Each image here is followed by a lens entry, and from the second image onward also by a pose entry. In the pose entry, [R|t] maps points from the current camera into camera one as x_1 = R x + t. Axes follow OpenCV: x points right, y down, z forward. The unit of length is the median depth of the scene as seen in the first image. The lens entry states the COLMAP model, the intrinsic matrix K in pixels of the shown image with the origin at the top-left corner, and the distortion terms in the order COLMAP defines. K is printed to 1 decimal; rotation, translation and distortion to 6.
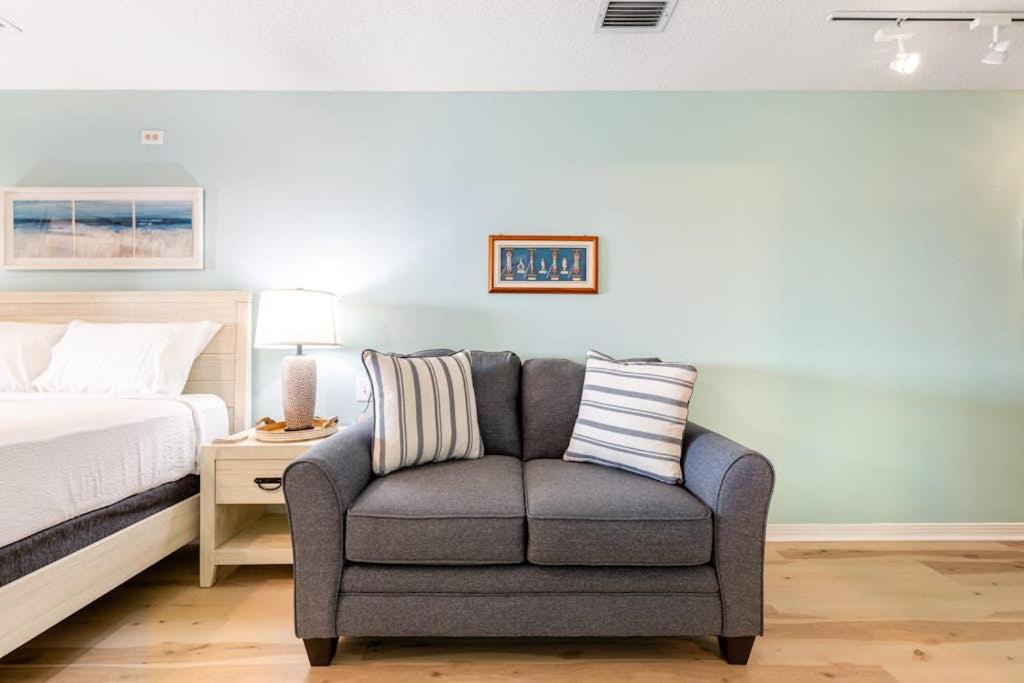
lens RADIAL K [[434.8, 0, 513.1], [0, 434.8, 335.5], [0, 0, 1]] dist [0.007842, 0.000463]
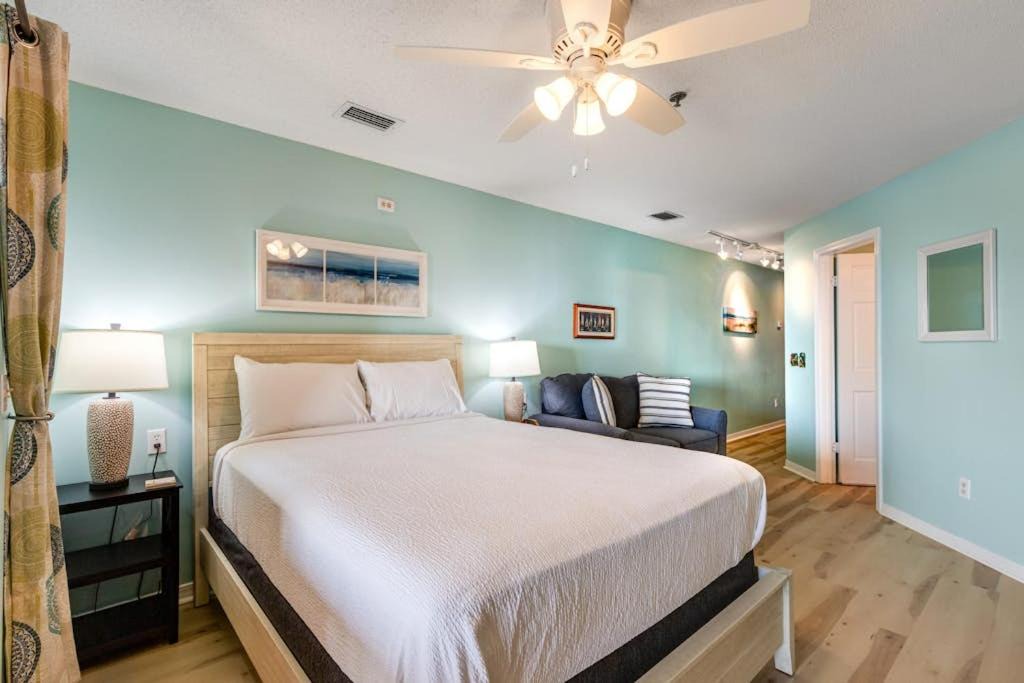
lens RADIAL K [[465.6, 0, 507.5], [0, 465.6, 342.7], [0, 0, 1]] dist [0.003491, 0.000622]
pose [[0.762987, 0.006324, 0.646382, -1.411946], [-0.017020, 0.999802, 0.010307, -0.094669], [-0.646189, -0.018866, 0.762944, -0.200090]]
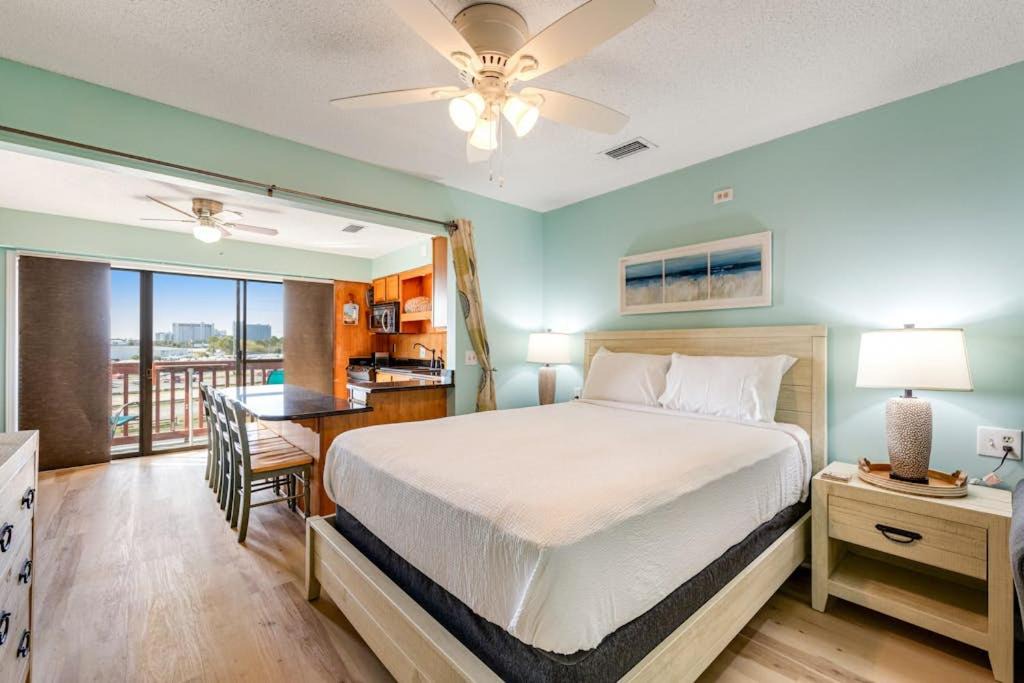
lens RADIAL K [[434.8, 0, 509.6], [0, 434.8, 343.2], [0, 0, 1]] dist [0.007842, 0.000463]
pose [[0.652949, 0.004525, -0.757388, -0.314093], [0.010383, 0.999835, 0.014924, -0.081799], [0.757331, -0.017609, 0.652794, -0.207510]]
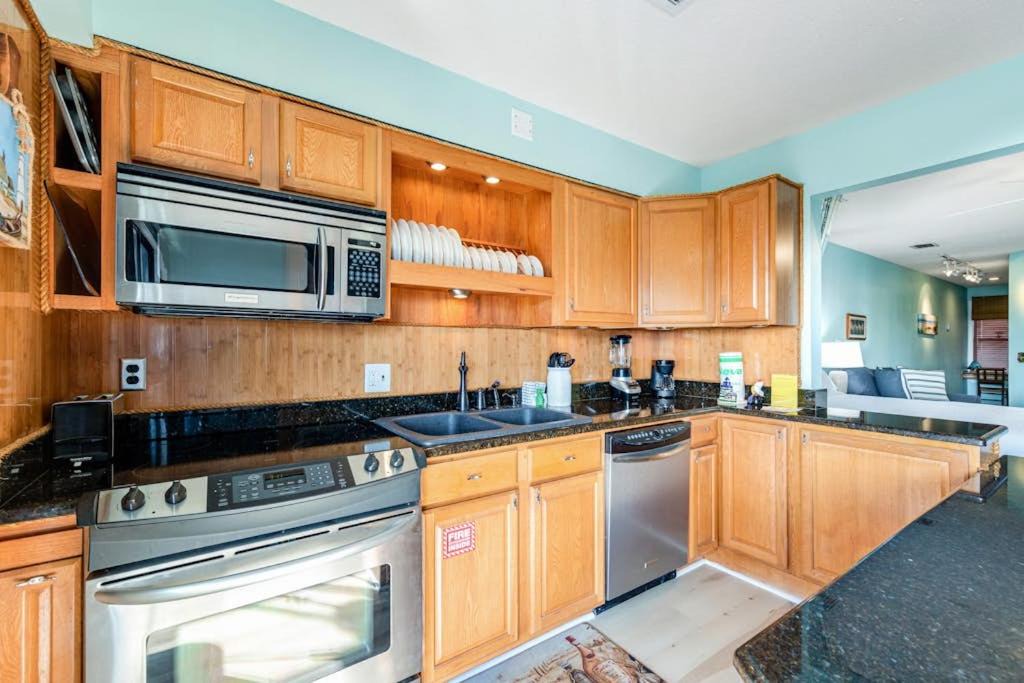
lens RADIAL K [[434.8, 0, 516.3], [0, 434.8, 340.8], [0, 0, 1]] dist [0.007842, 0.000463]
pose [[0.828474, 0.010033, 0.559938, -2.733068], [-0.019815, 0.999739, 0.011404, -0.083212], [-0.559677, -0.020543, 0.828456, 0.093373]]
